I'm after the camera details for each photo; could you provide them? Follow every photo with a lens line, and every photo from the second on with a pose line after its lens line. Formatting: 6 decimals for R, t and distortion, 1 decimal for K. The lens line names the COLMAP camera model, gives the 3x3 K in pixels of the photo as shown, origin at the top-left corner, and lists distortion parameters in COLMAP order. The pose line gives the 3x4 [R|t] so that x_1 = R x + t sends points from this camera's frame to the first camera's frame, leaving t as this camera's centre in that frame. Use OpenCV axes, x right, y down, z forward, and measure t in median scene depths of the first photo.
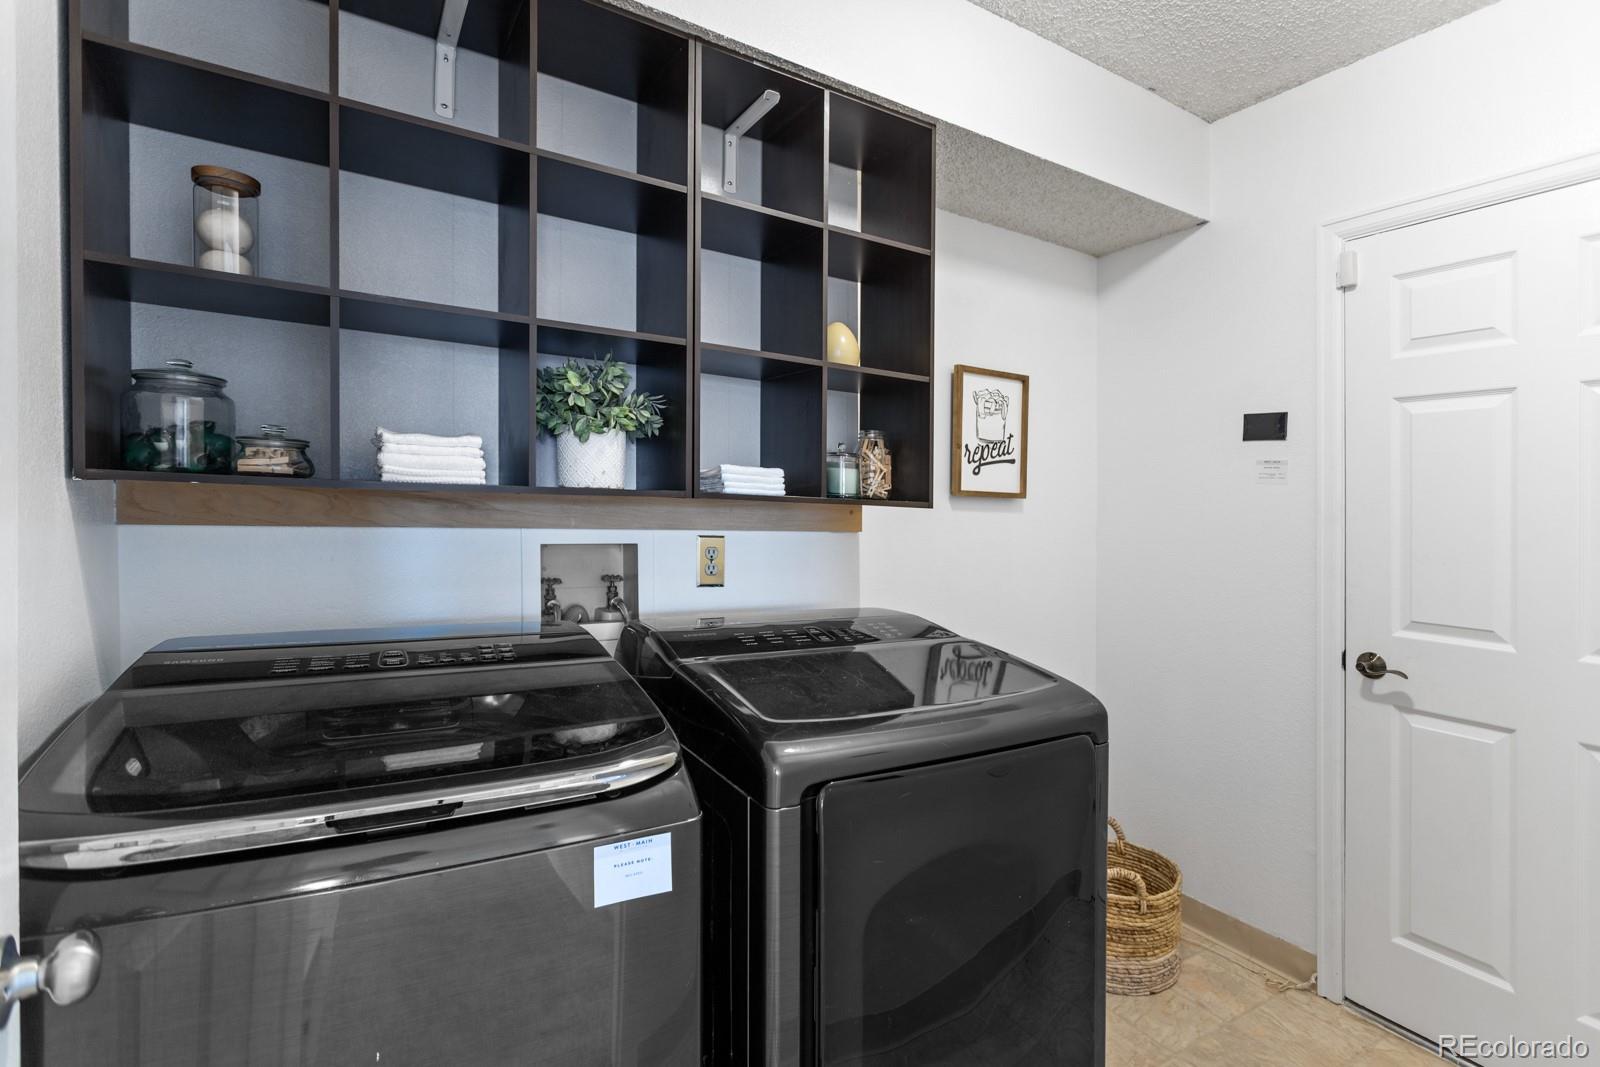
lens RADIAL K [[771.2, 0, 800.0], [0, 771.2, 533.5], [0, 0, 1]] dist [-0.003155, -0.000338]
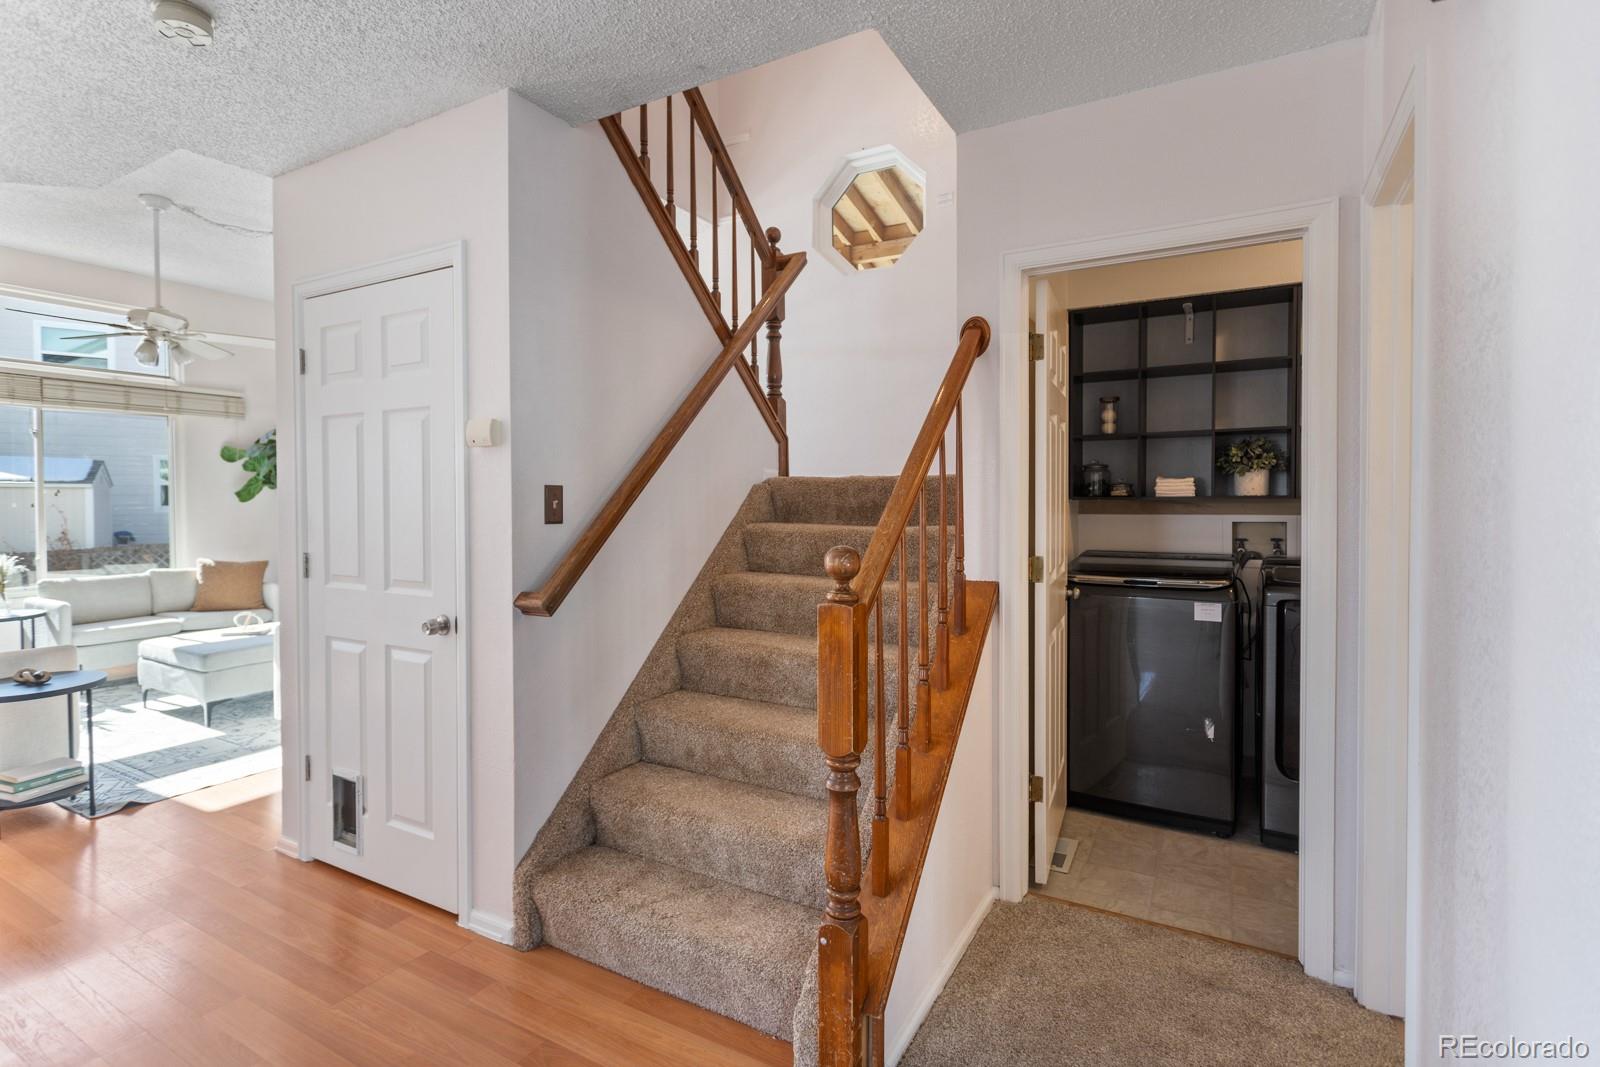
lens RADIAL K [[771.2, 0, 800.0], [0, 771.2, 533.5], [0, 0, 1]] dist [-0.003155, -0.000338]
pose [[0.496405, -0.001231, -0.868090, 1.249586], [-0.011545, 0.999901, -0.008019, 0.103184], [0.868014, 0.014002, 0.496342, -1.513140]]
